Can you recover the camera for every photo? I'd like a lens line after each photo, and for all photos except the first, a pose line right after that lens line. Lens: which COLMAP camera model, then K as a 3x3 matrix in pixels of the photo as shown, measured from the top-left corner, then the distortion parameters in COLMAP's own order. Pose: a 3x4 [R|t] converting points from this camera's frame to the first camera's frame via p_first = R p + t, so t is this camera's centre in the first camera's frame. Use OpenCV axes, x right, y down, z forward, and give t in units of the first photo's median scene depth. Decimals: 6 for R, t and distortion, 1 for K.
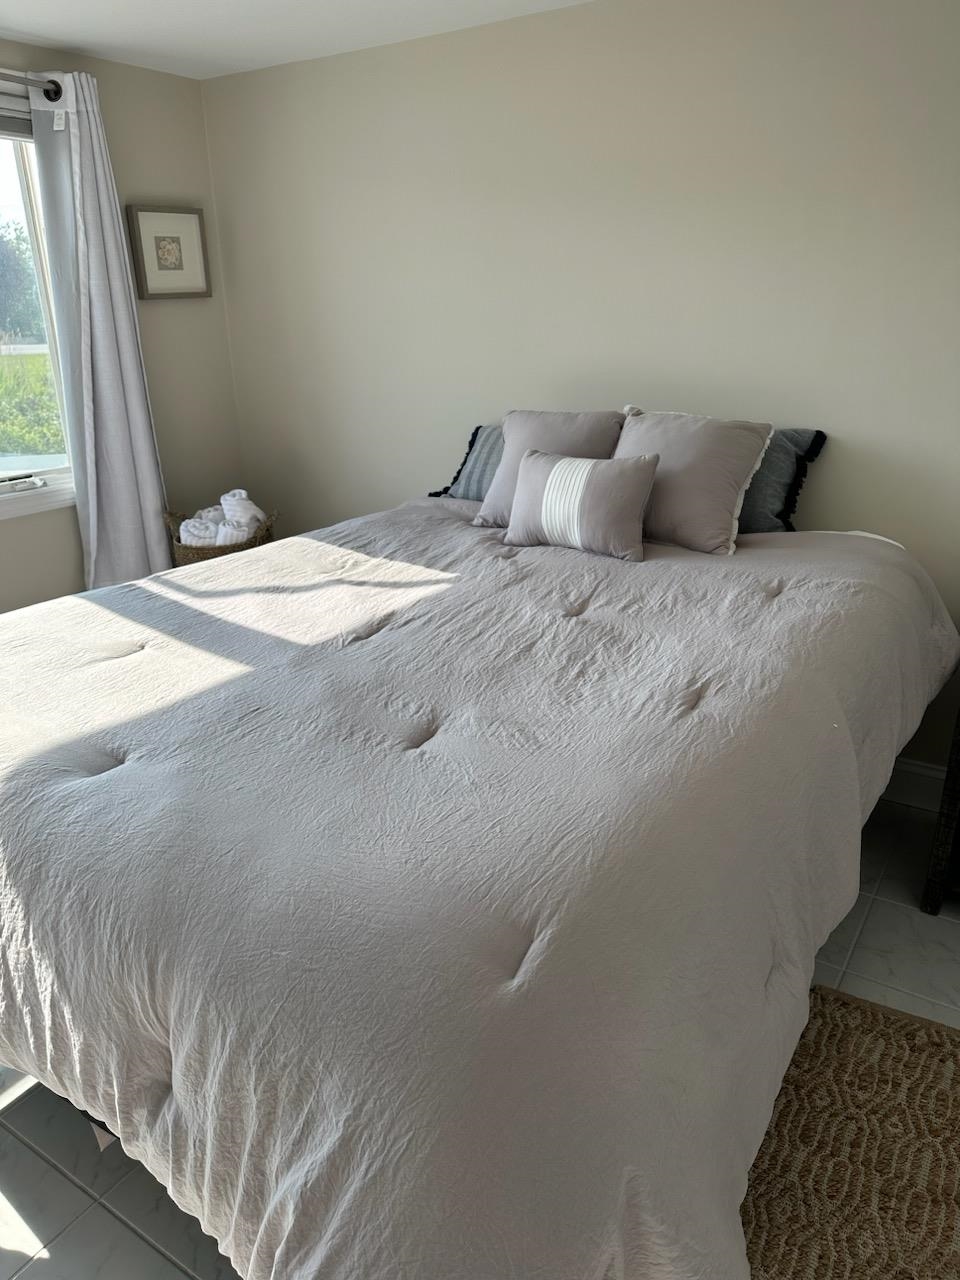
lens RADIAL K [[894.8, 0, 482.4], [0, 894.8, 639.1], [0, 0, 1]] dist [0.033151, -0.046998]
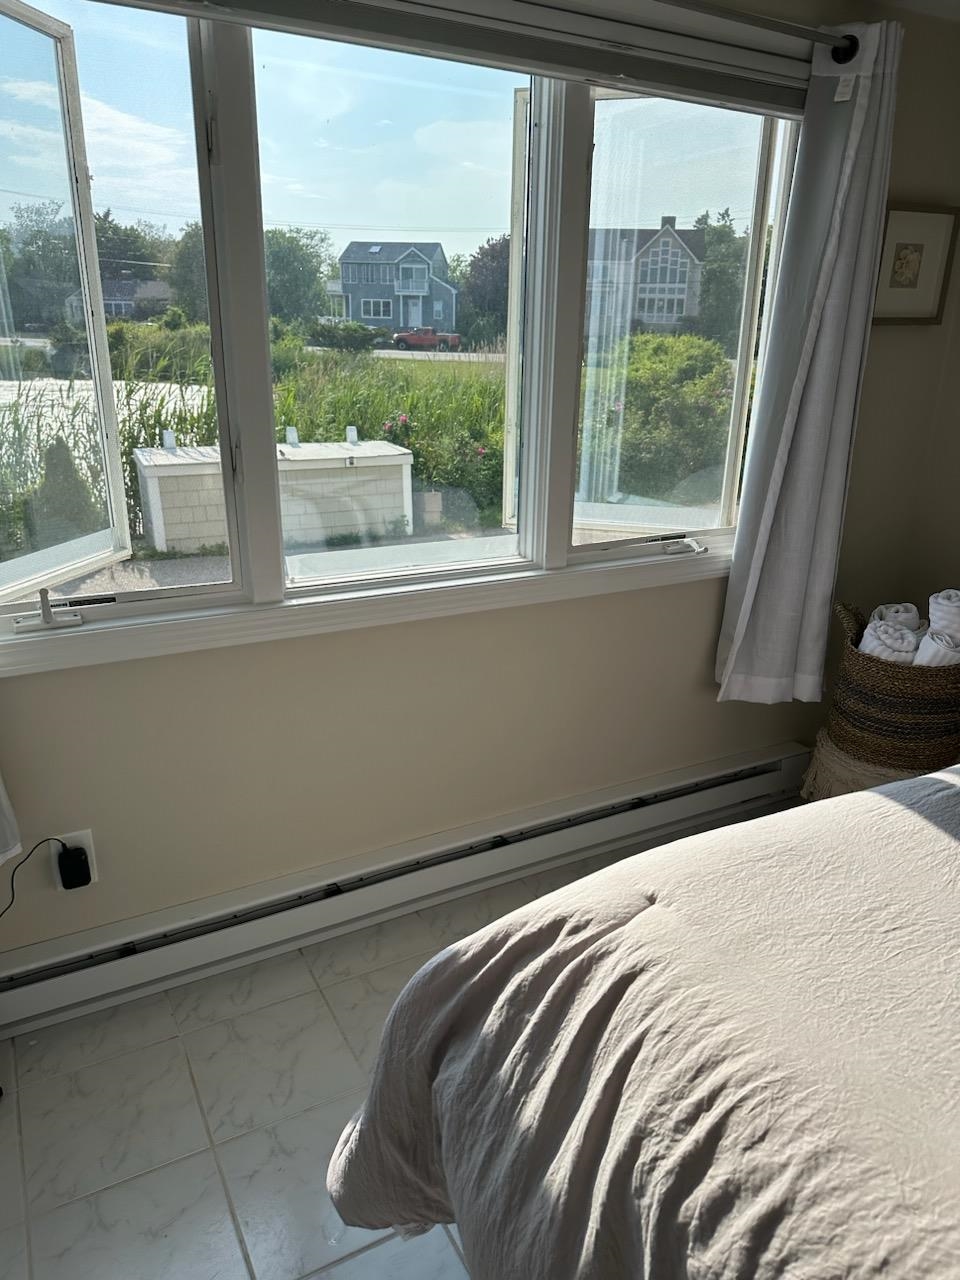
lens RADIAL K [[894.8, 0, 480.2], [0, 894.8, 639.6], [0, 0, 1]] dist [0.033151, -0.046998]
pose [[0.880391, 0.187398, -0.435653, -0.297011], [-0.196167, 0.980246, 0.025231, -0.074161], [0.431775, 0.063248, 0.899761, 0.197723]]
